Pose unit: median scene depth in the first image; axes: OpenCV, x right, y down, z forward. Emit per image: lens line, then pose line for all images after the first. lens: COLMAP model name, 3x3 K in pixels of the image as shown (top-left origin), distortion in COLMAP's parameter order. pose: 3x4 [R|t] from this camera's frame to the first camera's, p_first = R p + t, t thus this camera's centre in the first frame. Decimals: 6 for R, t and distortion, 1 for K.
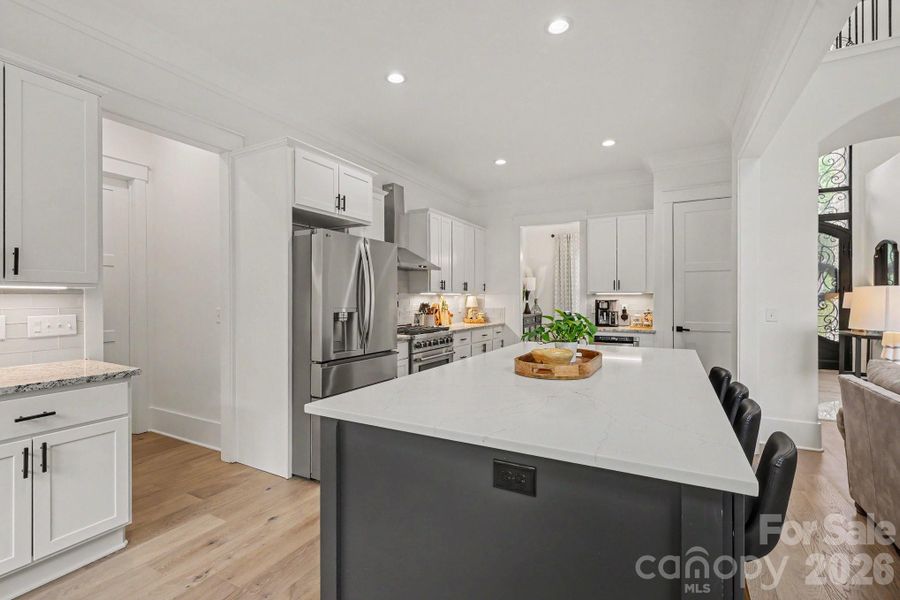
lens RADIAL K [[410.9, 0, 449.3], [0, 410.9, 299.7], [0, 0, 1]] dist [0.002270, 0.000676]
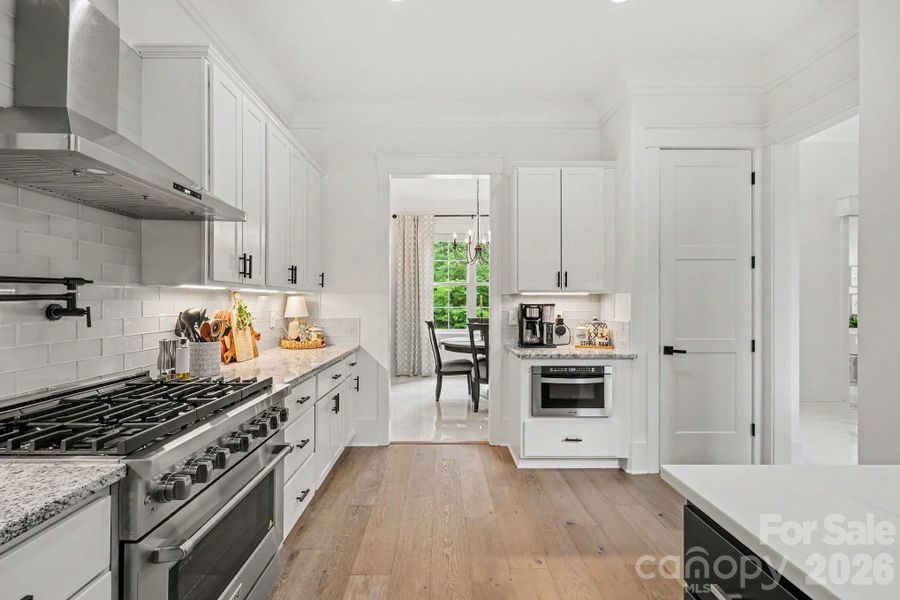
lens RADIAL K [[410.9, 0, 443.7], [0, 410.9, 302.4], [0, 0, 1]] dist [0.002270, 0.000676]
pose [[0.877562, 0.002707, 0.479456, -0.038004], [-0.001377, 0.999994, -0.003124, 0.000580], [-0.479462, 0.002081, 0.877560, 0.548212]]
